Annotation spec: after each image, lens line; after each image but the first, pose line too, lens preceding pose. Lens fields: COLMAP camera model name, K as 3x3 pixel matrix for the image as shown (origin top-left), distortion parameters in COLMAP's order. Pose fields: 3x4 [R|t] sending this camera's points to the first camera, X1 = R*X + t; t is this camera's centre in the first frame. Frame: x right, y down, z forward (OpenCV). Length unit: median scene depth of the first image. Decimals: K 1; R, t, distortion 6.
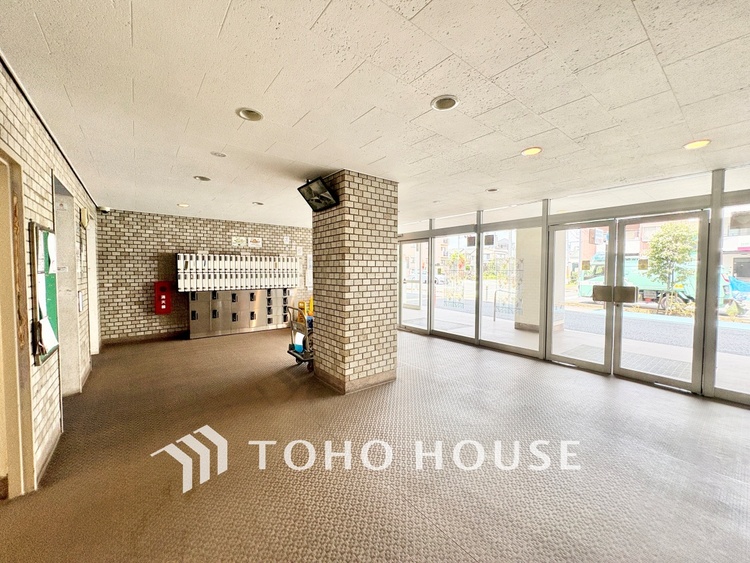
lens RADIAL K [[301.2, 0, 376.7], [0, 301.2, 280.5], [0, 0, 1]] dist [-0.000487, 0.000682]
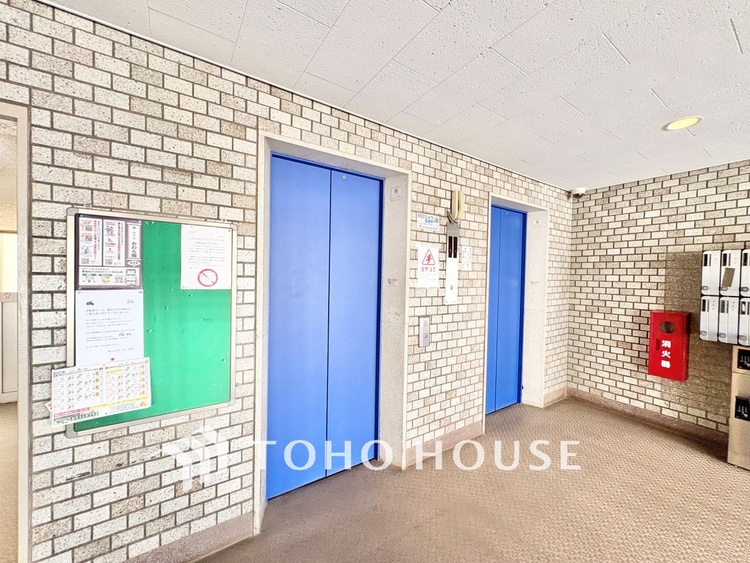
lens RADIAL K [[301.2, 0, 374.4], [0, 301.2, 281.1], [0, 0, 1]] dist [-0.000487, 0.000682]
pose [[-0.083749, 0.017064, -0.996341, -0.197508], [-0.055373, 0.998229, 0.021751, -0.030759], [0.994947, 0.056992, -0.082656, 0.587230]]
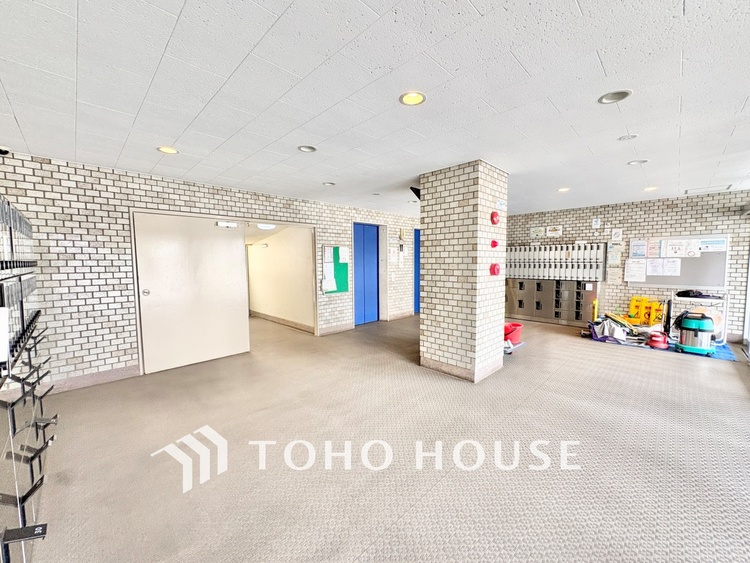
lens RADIAL K [[301.2, 0, 373.5], [0, 301.2, 281.1], [0, 0, 1]] dist [-0.000487, 0.000682]
pose [[0.104665, 0.066171, -0.992304, 0.618192], [-0.027966, 0.997585, 0.063573, -0.015386], [0.994114, 0.021097, 0.106263, 0.411323]]
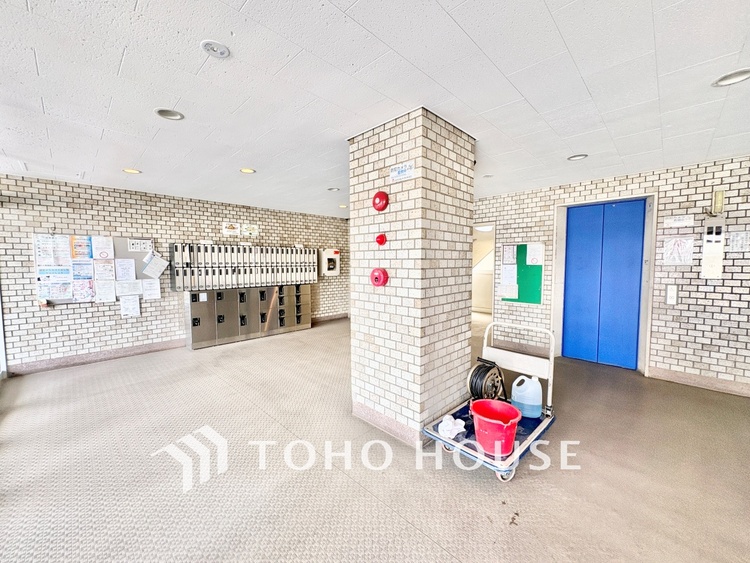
lens RADIAL K [[301.2, 0, 375.9], [0, 301.2, 281.4], [0, 0, 1]] dist [-0.000487, 0.000682]
pose [[-0.992972, 0.009041, -0.118005, 0.064858], [-0.002629, 0.995146, 0.098372, -0.043293], [0.118322, 0.097990, -0.988128, 1.167129]]
